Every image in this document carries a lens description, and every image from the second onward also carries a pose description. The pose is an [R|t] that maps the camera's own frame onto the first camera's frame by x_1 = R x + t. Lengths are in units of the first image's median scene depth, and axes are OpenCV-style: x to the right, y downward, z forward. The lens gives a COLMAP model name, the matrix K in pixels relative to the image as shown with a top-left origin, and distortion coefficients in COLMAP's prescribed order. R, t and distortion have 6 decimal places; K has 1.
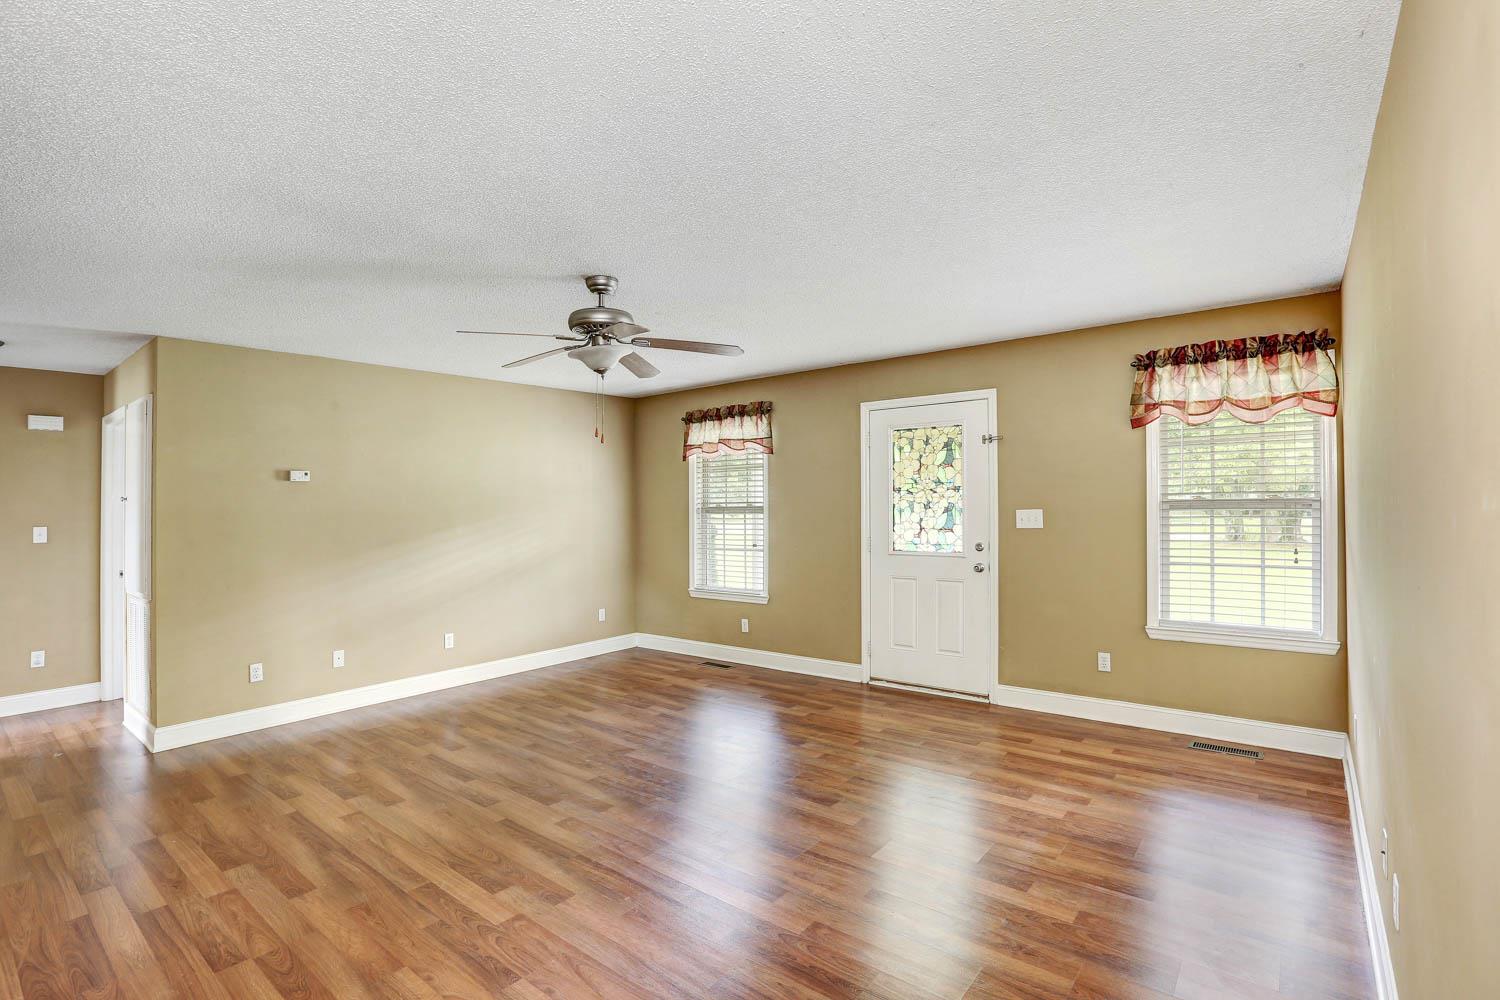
lens RADIAL K [[676.5, 0, 750.0], [0, 676.5, 500.0], [0, 0, 1]] dist [0.000098, 0.000183]
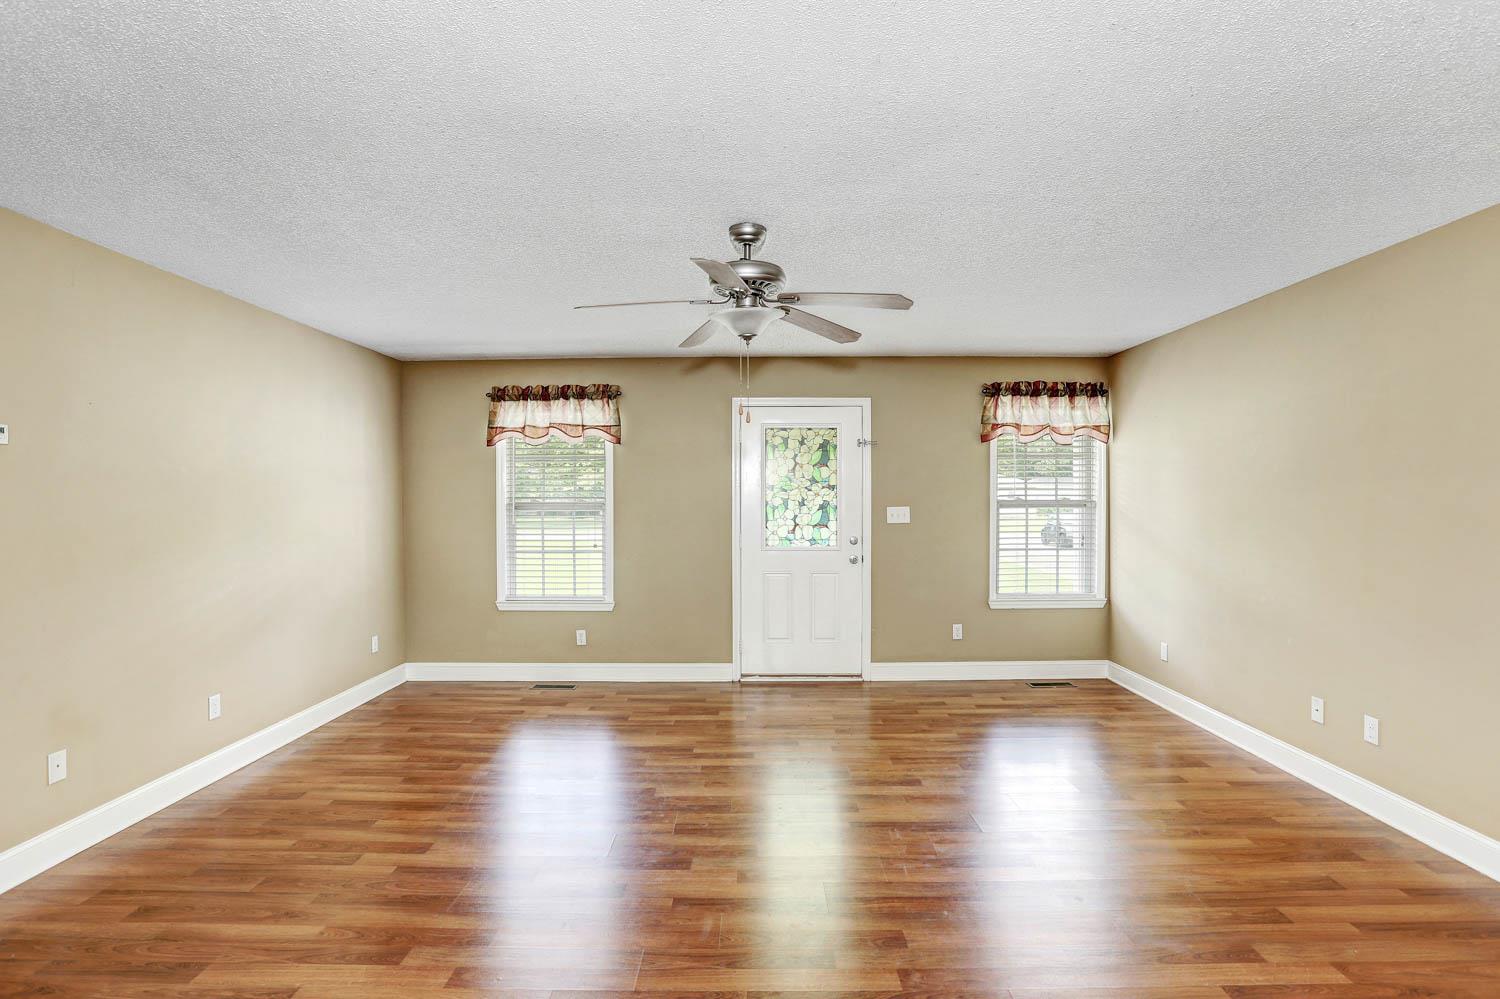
lens RADIAL K [[699.1, 0, 737.5], [0, 699.1, 508.0], [0, 0, 1]] dist [-0.032237, 0.001194]
pose [[0.809142, 0.007494, 0.587566, -0.461946], [-0.012836, 0.999905, 0.004923, 0.012466], [-0.587473, -0.011525, 0.809162, 0.185741]]
